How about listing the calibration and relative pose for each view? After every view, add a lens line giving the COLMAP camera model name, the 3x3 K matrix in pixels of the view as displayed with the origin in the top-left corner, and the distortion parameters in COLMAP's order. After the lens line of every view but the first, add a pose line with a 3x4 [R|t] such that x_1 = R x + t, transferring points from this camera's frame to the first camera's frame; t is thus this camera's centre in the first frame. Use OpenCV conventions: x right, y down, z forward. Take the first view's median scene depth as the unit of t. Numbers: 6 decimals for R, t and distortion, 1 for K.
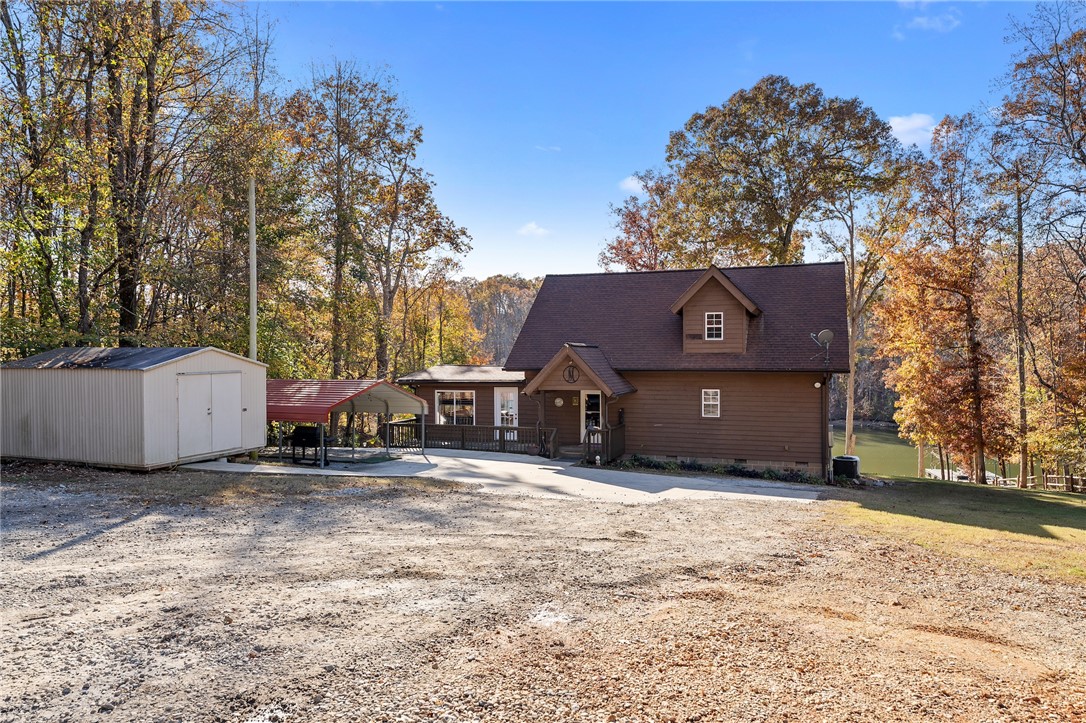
lens RADIAL K [[711.7, 0, 538.0], [0, 711.7, 365.3], [0, 0, 1]] dist [0.001580, -0.000445]
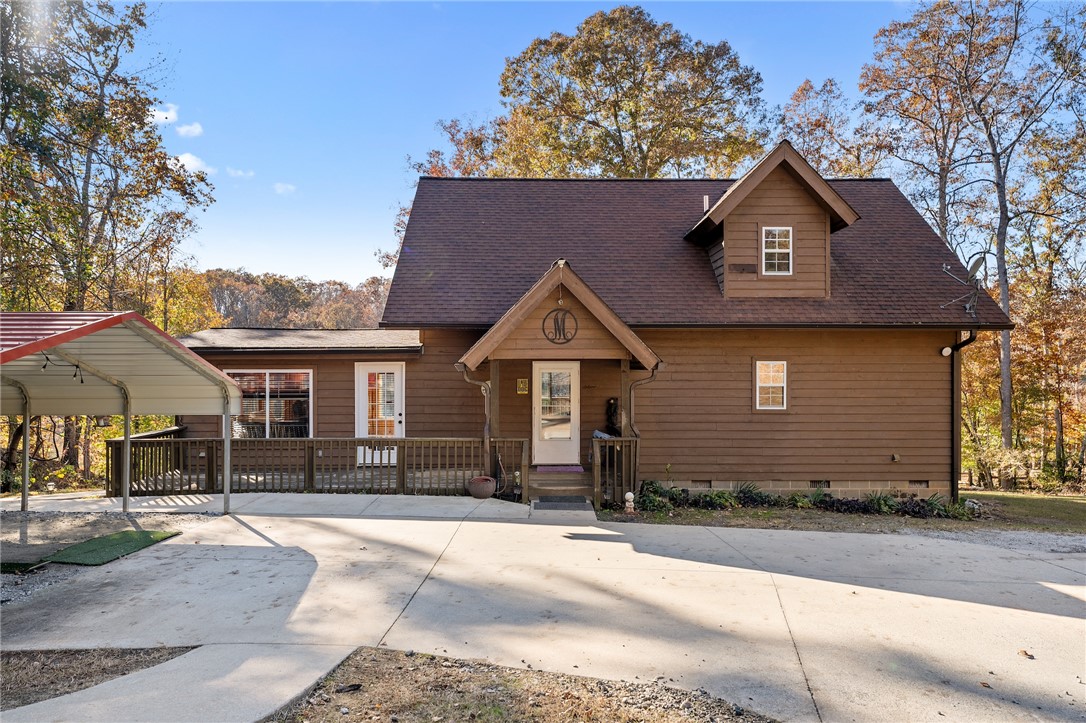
lens RADIAL K [[711.7, 0, 538.0], [0, 711.7, 365.3], [0, 0, 1]] dist [0.001580, -0.000445]
pose [[0.930613, 0.003678, 0.365987, -0.138348], [0.000567, 0.999934, -0.011492, 0.042832], [-0.366005, 0.010902, 0.930549, 0.524832]]
